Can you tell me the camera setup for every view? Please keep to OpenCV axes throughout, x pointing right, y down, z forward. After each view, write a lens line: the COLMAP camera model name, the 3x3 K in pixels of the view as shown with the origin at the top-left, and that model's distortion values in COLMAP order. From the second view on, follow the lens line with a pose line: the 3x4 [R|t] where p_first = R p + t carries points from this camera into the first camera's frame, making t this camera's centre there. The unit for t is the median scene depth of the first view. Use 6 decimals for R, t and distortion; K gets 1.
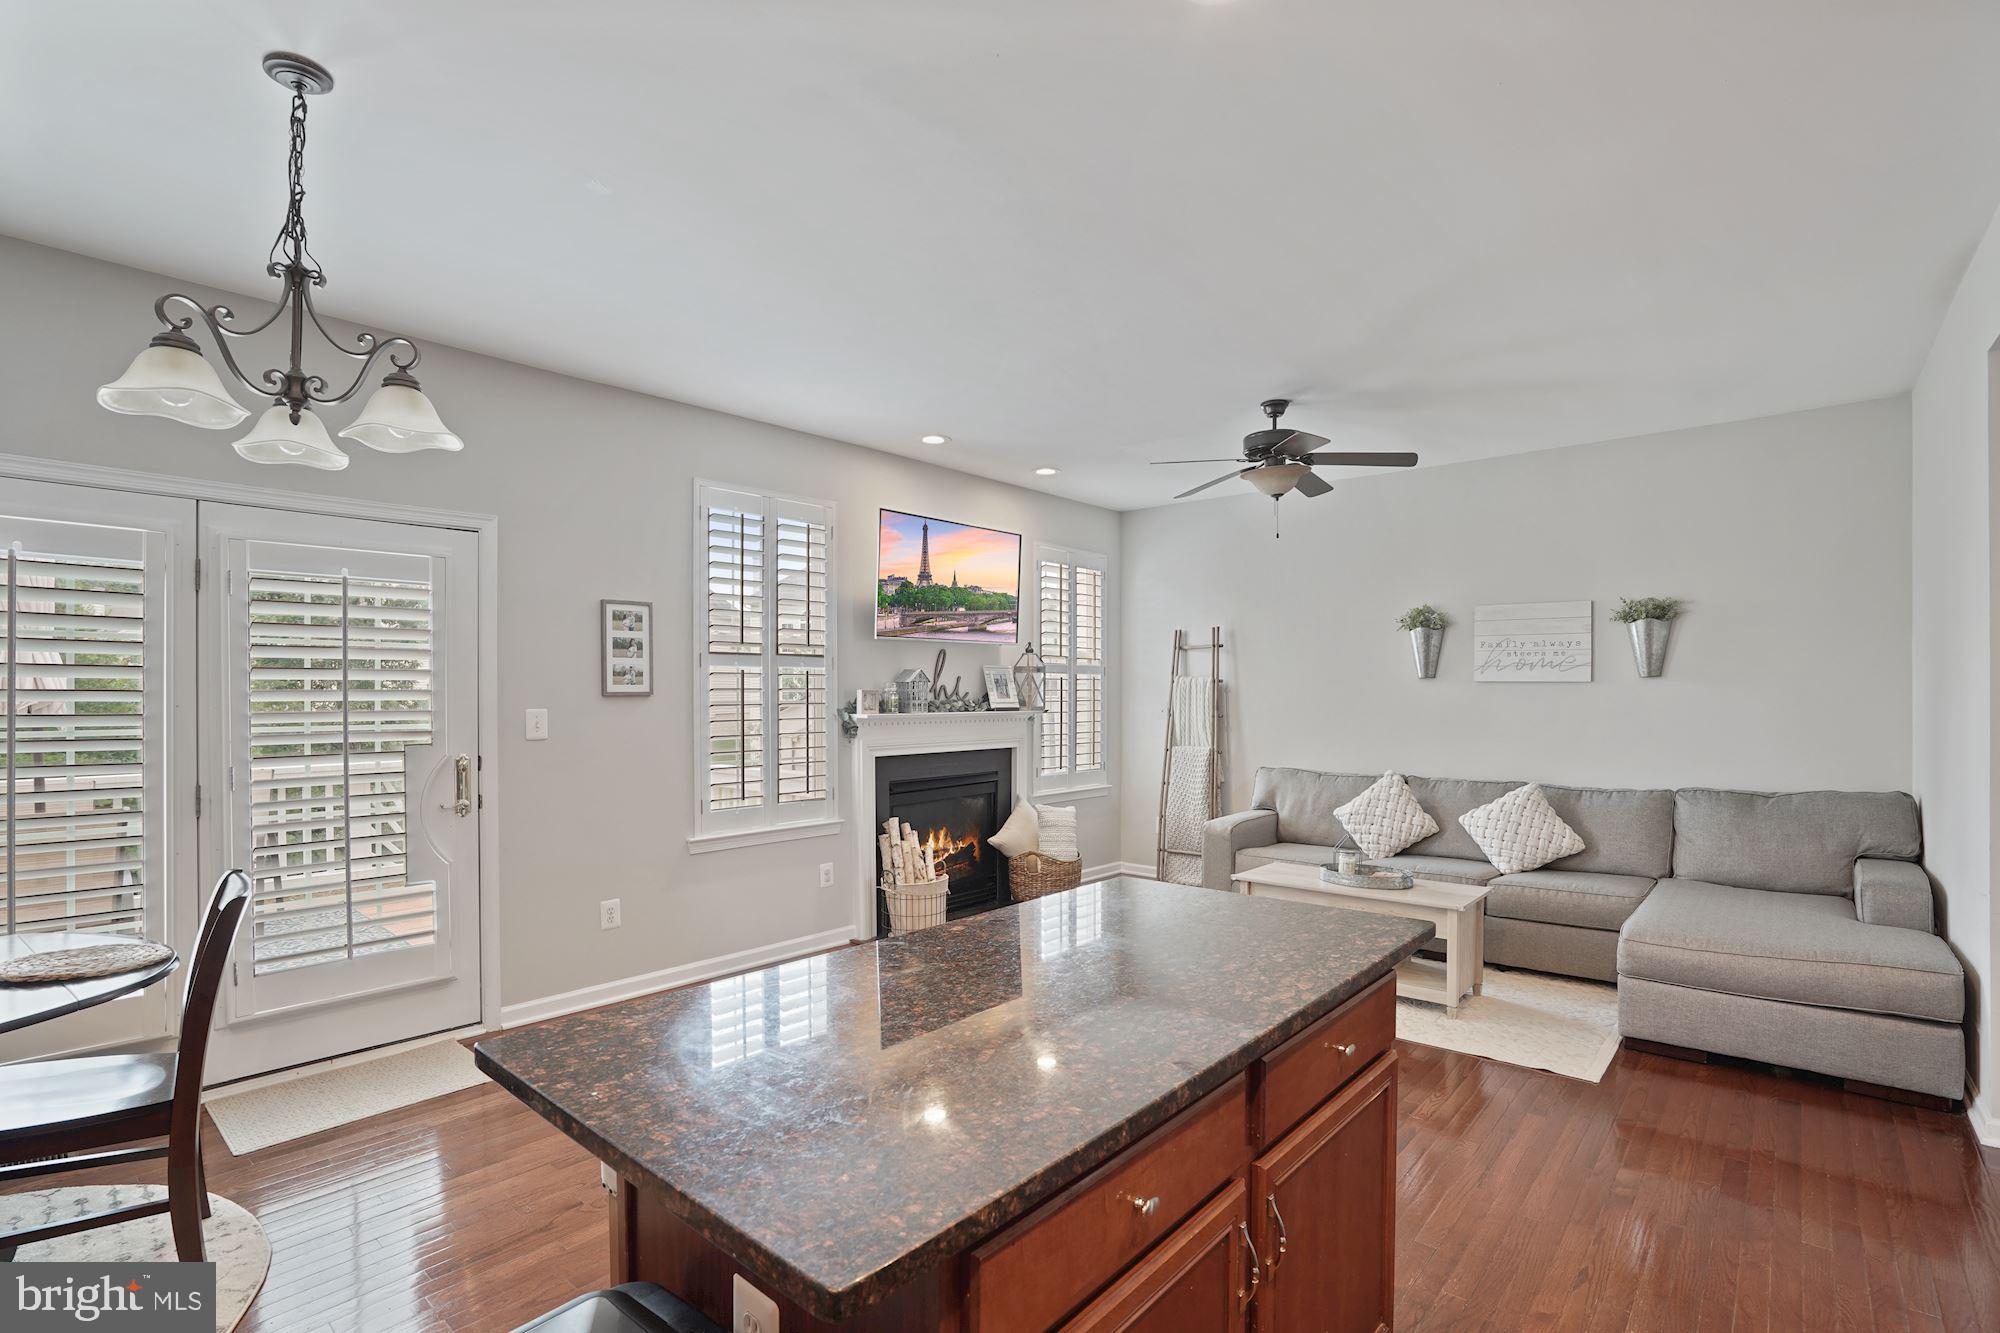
lens RADIAL K [[938.6, 0, 1000.0], [0, 938.6, 666.5], [0, 0, 1]] dist [-0.022821, 0.020686]
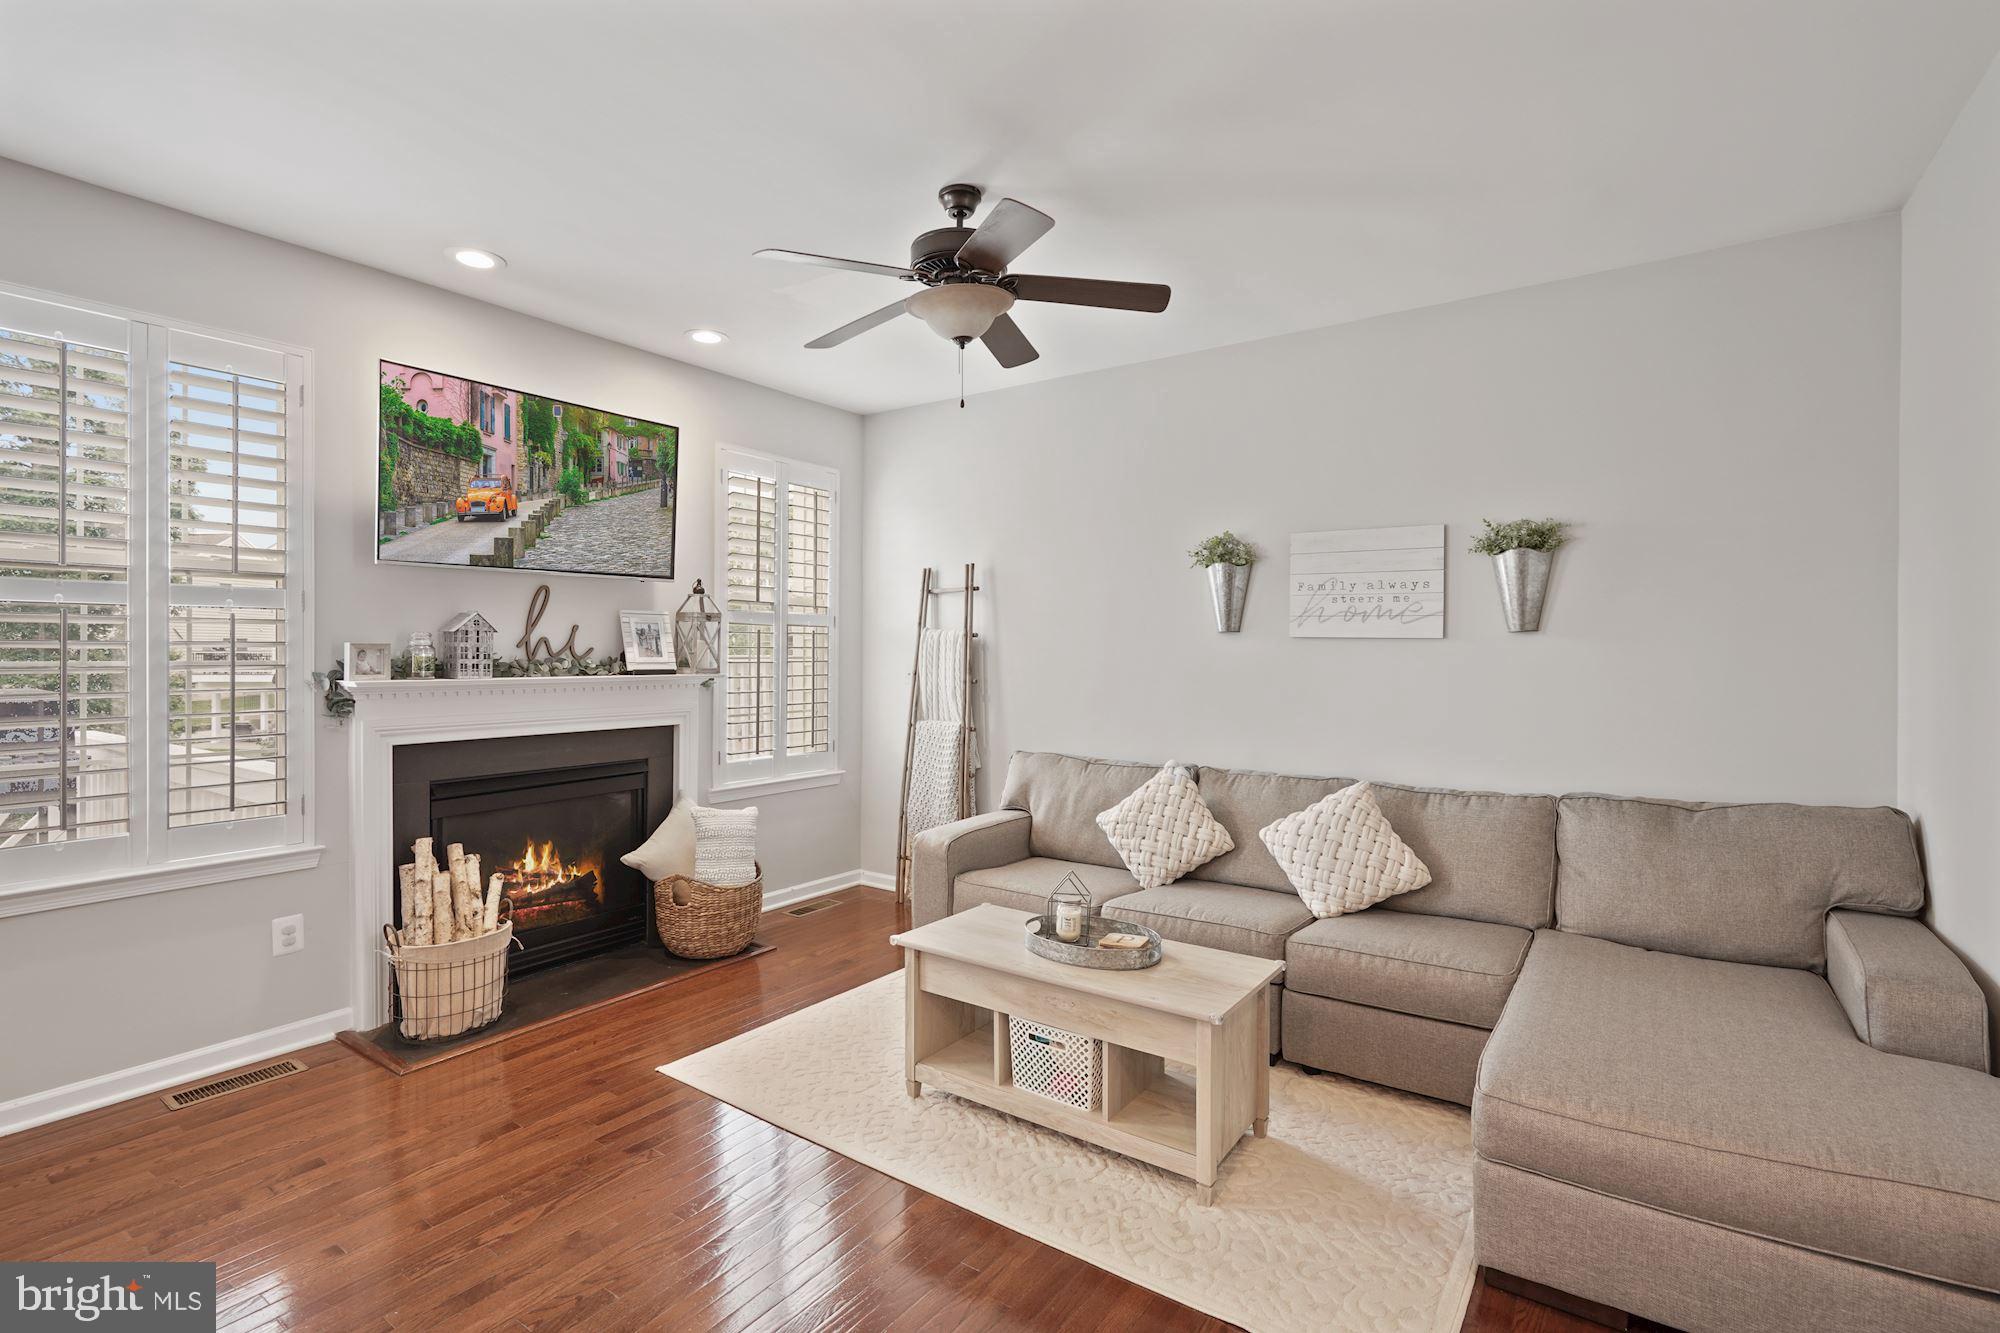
lens RADIAL K [[922.3, 0, 976.7], [0, 922.3, 621.5], [0, 0, 1]] dist [0.018336, 0.000542]
pose [[0.996677, 0.008094, 0.081047, 0.217957], [-0.007859, 0.999964, -0.003206, 0.008545], [-0.081070, 0.002559, 0.996705, 0.319136]]
